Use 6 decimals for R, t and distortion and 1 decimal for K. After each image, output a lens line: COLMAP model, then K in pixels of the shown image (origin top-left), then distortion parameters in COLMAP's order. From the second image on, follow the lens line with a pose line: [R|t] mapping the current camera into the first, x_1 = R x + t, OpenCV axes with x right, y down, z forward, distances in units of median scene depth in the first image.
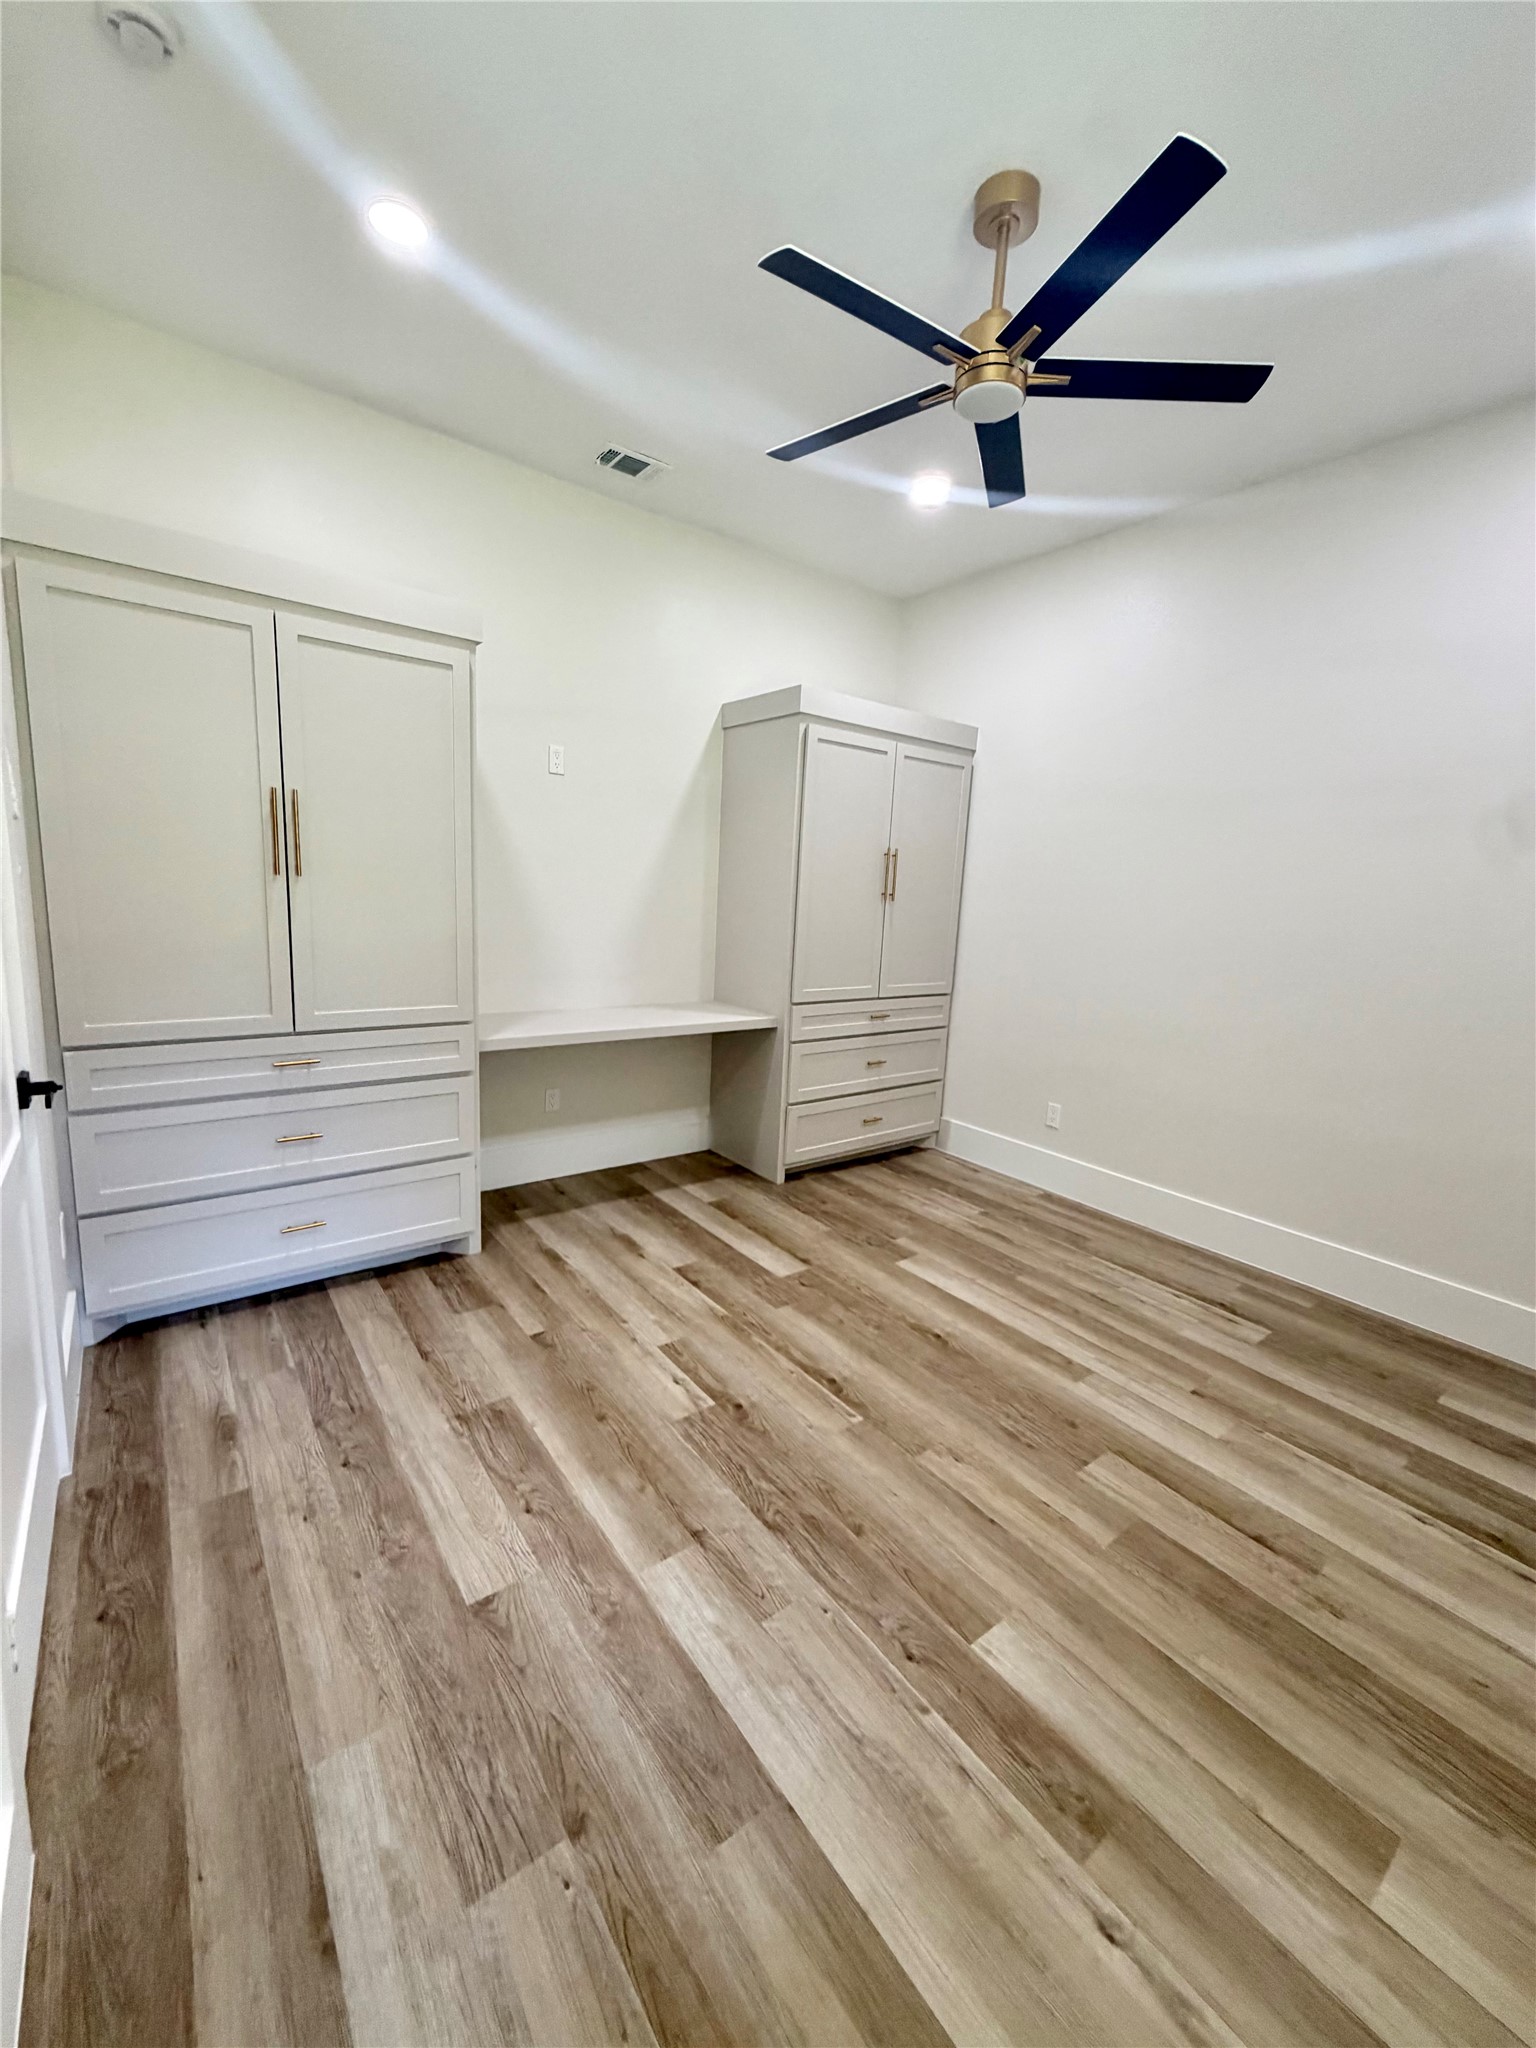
lens RADIAL K [[818.2, 0, 769.8], [0, 818.2, 1020.9], [0, 0, 1]] dist [-0.000943, 0.000995]
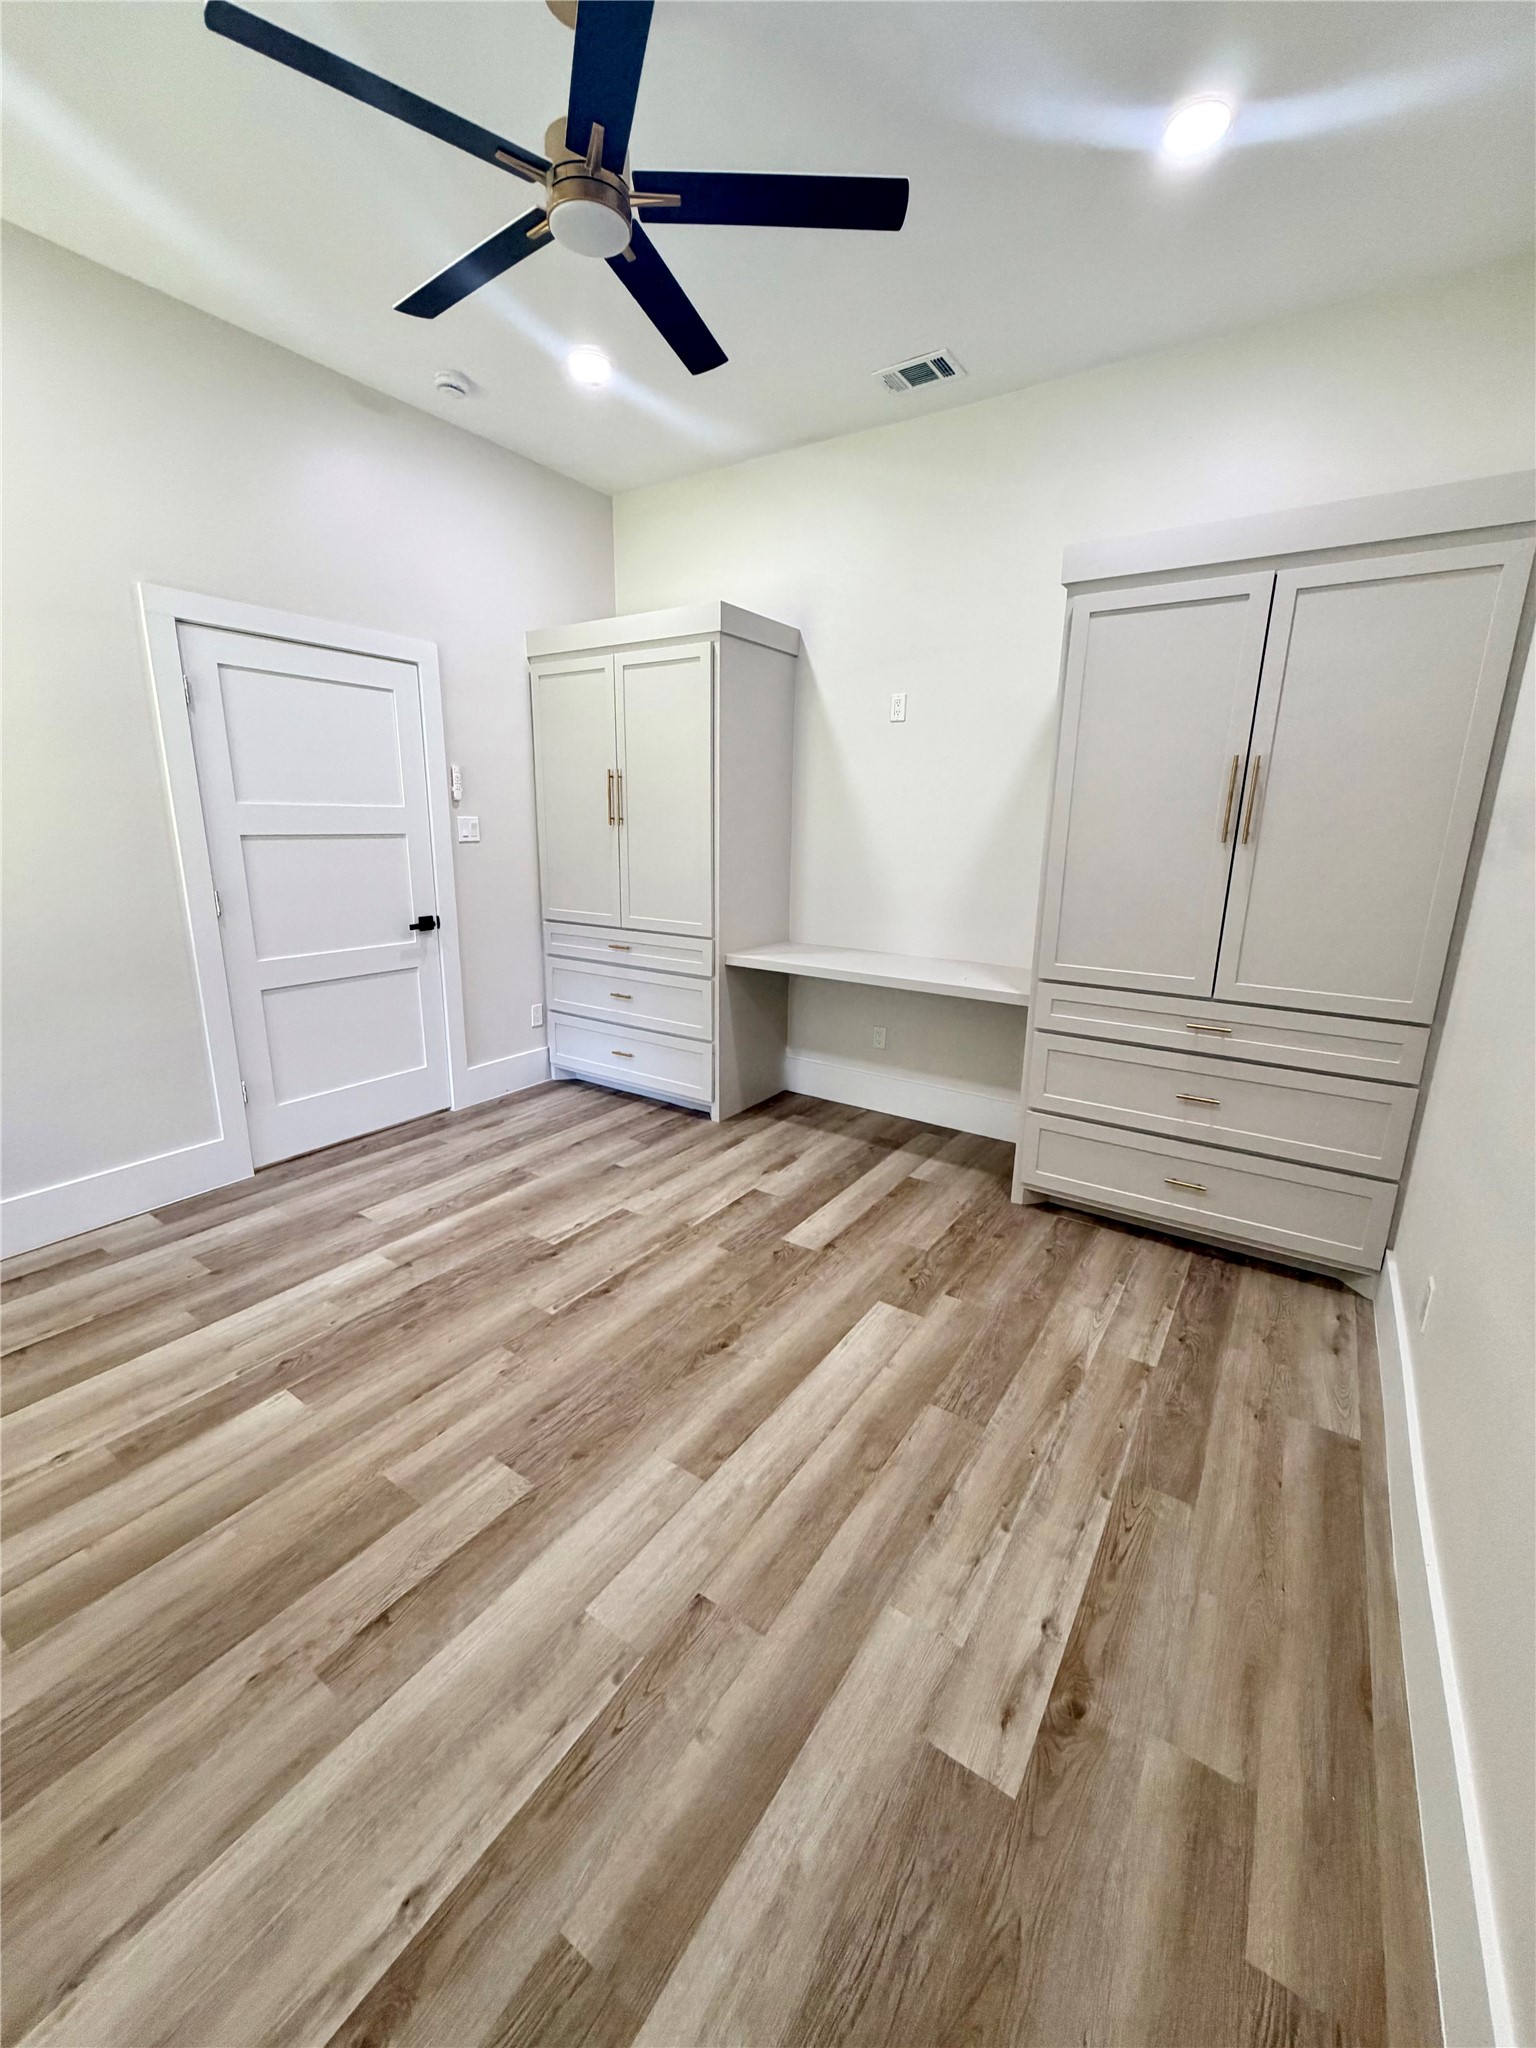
lens RADIAL K [[818.2, 0, 769.8], [0, 818.2, 1020.9], [0, 0, 1]] dist [-0.000943, 0.000995]
pose [[0.318615, 0.185553, -0.929545, 0.979606], [-0.156218, 0.977522, 0.141584, -0.075738], [0.934923, 0.100101, 0.340440, 0.744890]]
